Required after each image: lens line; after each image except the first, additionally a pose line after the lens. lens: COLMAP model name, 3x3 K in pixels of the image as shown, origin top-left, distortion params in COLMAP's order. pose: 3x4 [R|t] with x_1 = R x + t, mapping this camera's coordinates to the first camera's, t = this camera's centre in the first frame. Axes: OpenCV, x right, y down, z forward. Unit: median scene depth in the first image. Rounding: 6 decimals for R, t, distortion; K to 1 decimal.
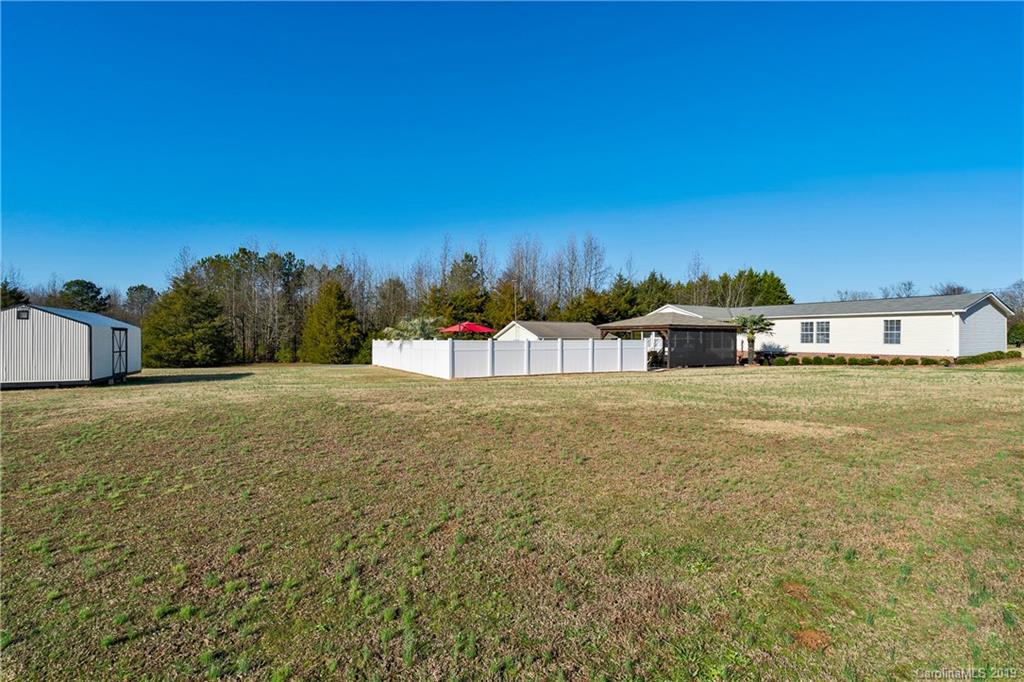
lens RADIAL K [[468.9, 0, 512.0], [0, 468.9, 341.0], [0, 0, 1]] dist [-0.002705, -0.000150]
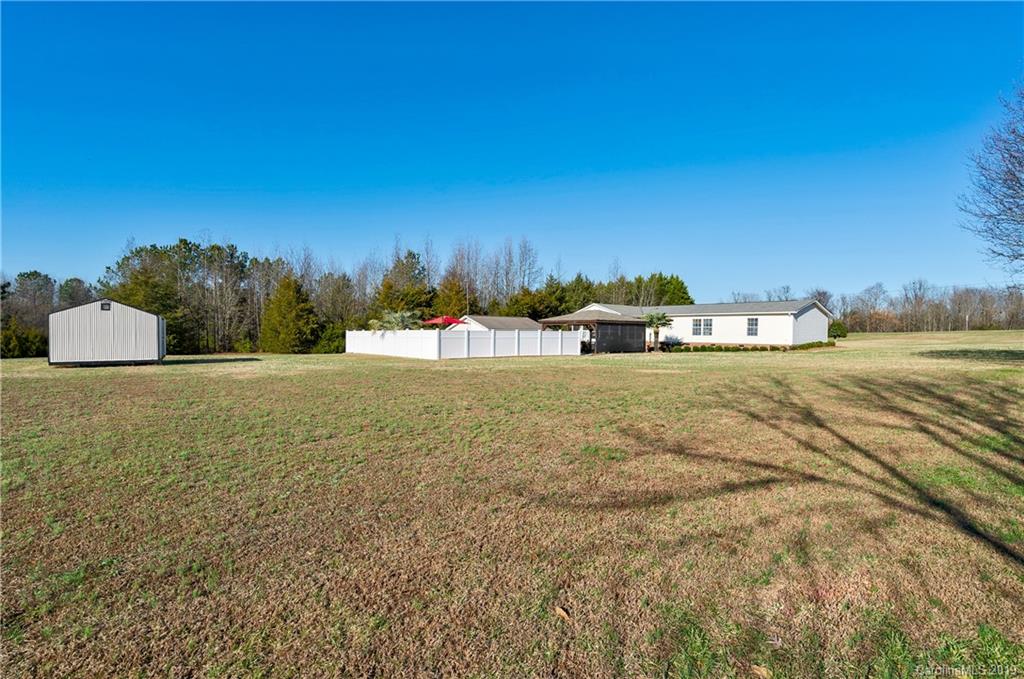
lens RADIAL K [[468.9, 0, 512.0], [0, 468.9, 339.5], [0, 0, 1]] dist [-0.002705, -0.000150]
pose [[0.987344, 0.003766, 0.158547, -0.070784], [-0.005188, 0.999950, 0.008556, 0.006497], [-0.158507, -0.009270, 0.987314, -0.173369]]
